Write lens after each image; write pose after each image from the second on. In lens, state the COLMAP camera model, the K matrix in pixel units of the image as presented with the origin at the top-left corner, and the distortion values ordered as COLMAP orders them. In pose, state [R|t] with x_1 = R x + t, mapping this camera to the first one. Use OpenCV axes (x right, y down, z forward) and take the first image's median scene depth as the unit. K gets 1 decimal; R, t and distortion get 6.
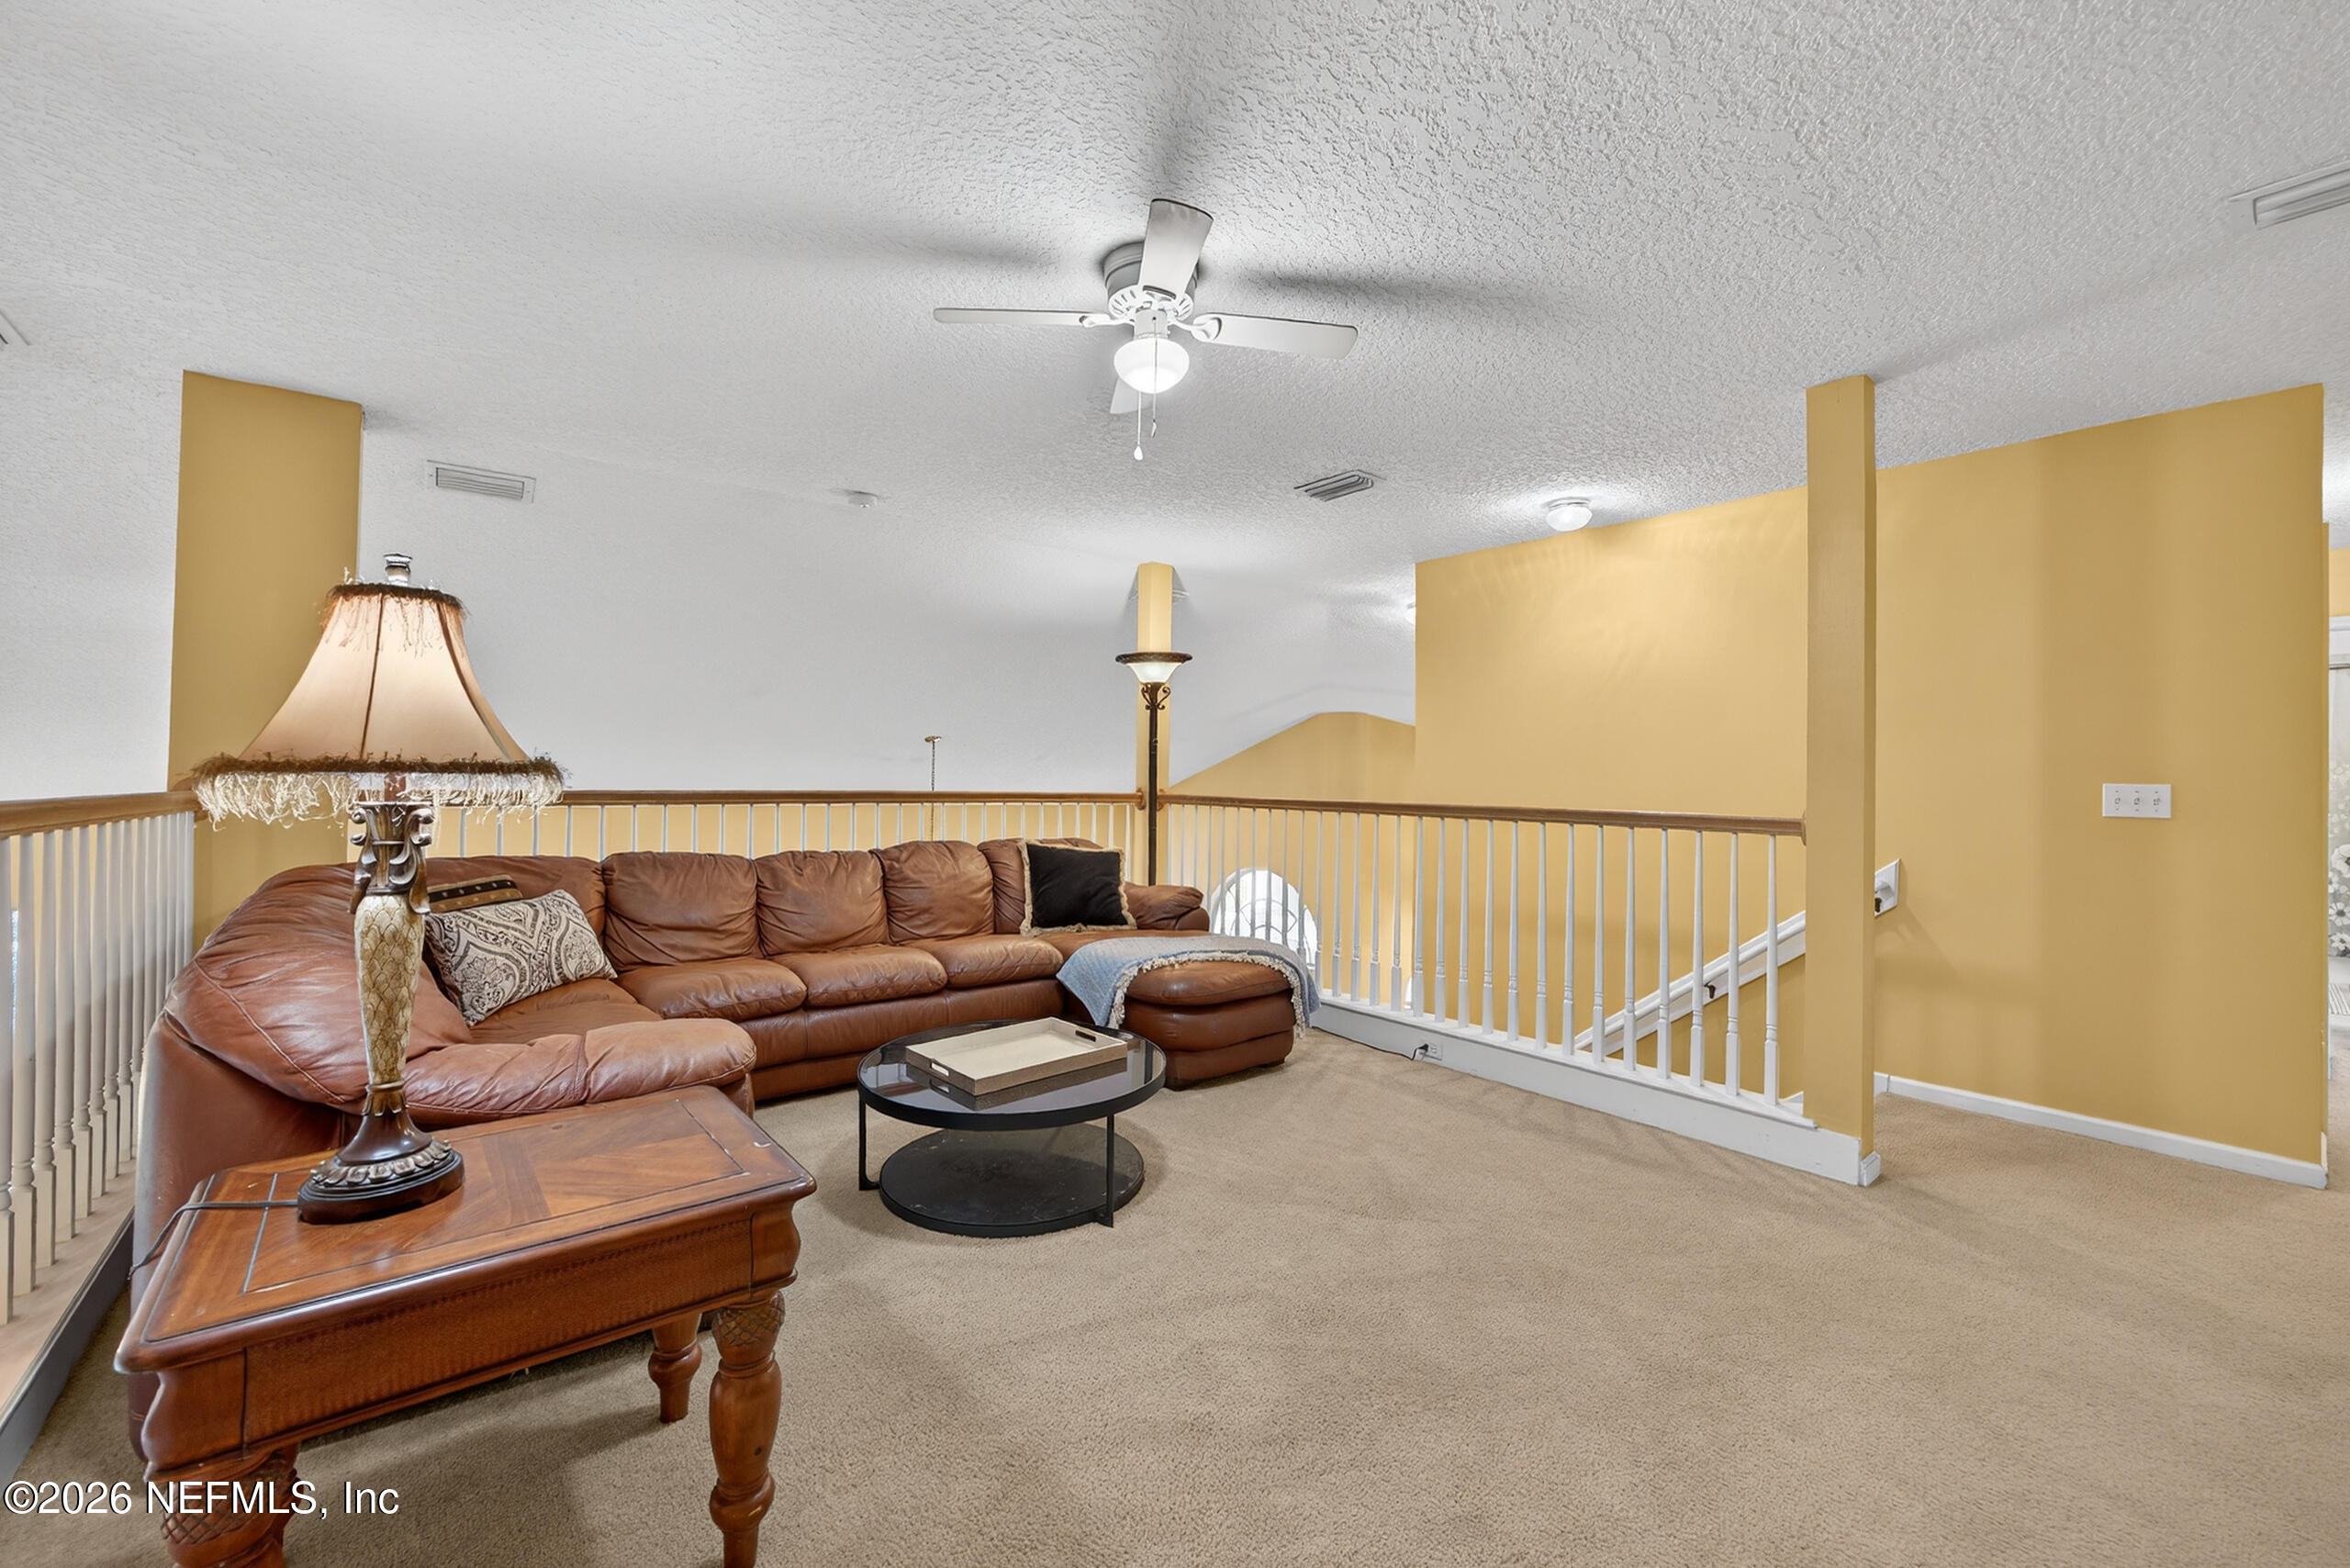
lens RADIAL K [[927.5, 0, 1187.1], [0, 927.5, 780.5], [0, 0, 1]] dist [-0.009898, 0.000106]
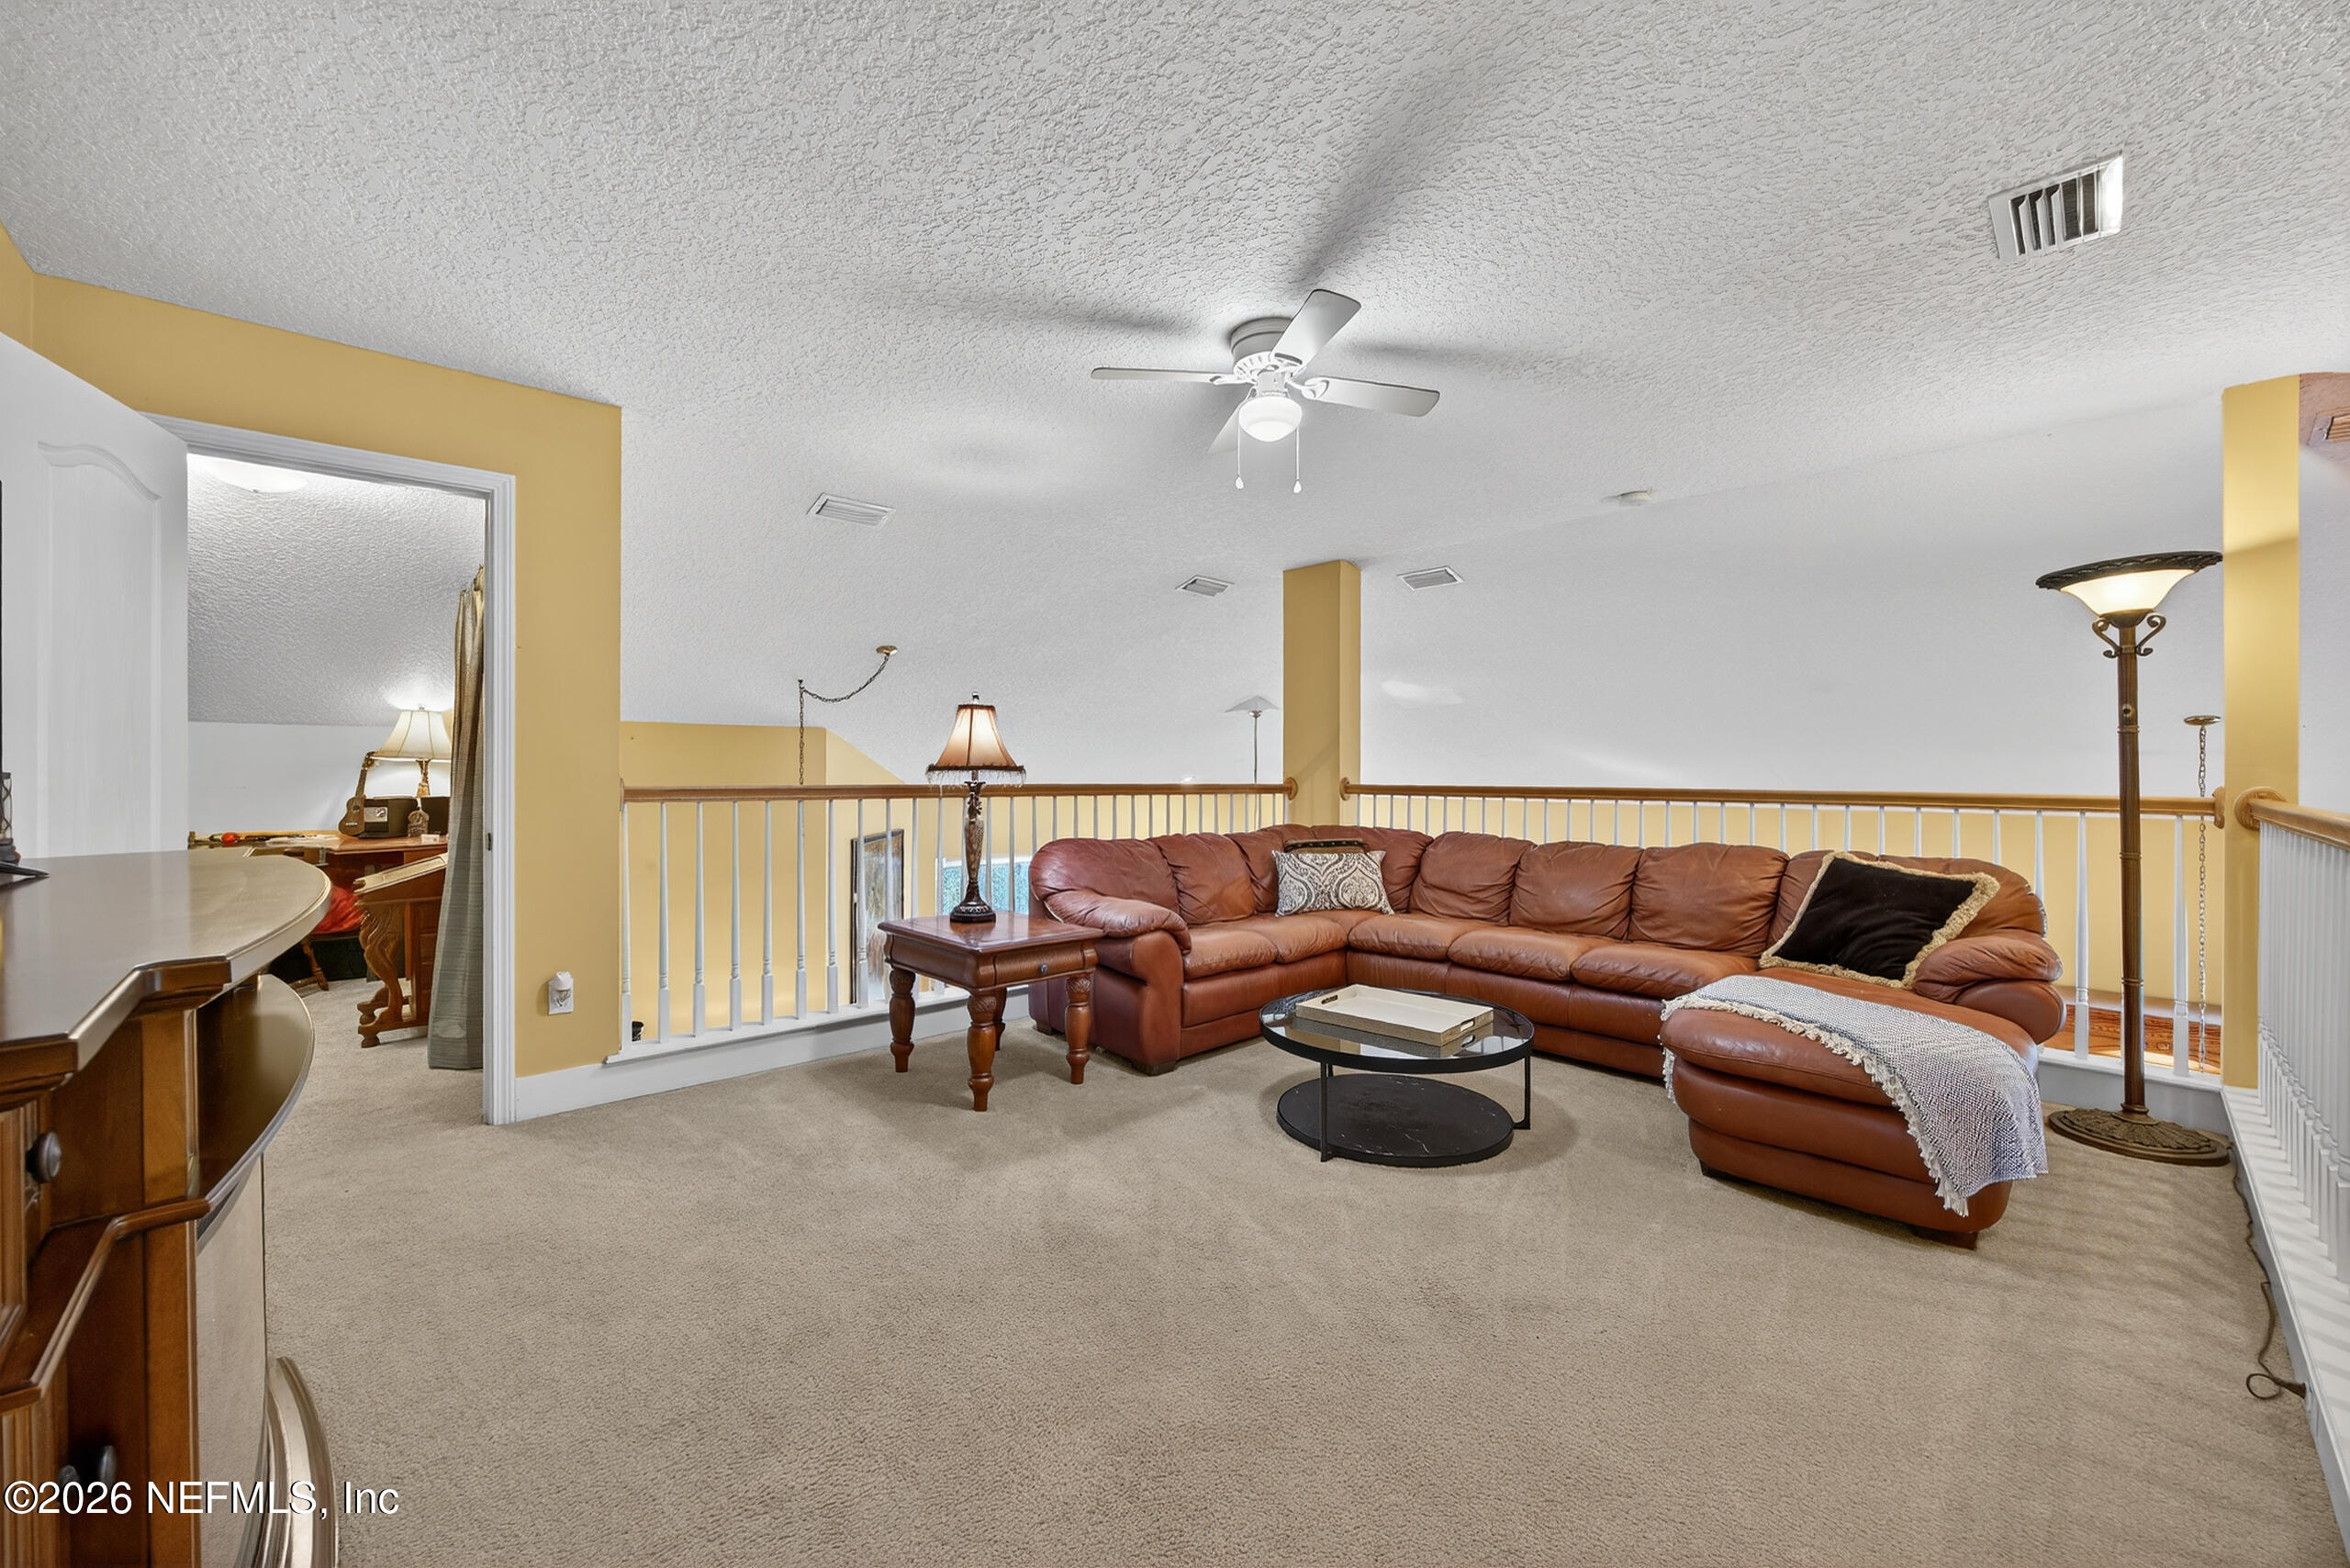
lens RADIAL K [[911.2, 0, 1178.9], [0, 911.2, 792.5], [0, 0, 1]] dist [-0.002891, 0.000110]
pose [[0.092441, 0.009882, -0.995669, 0.661885], [-0.002048, 0.999951, 0.009735, 0.008765], [0.995716, 0.001139, 0.092457, 0.465920]]
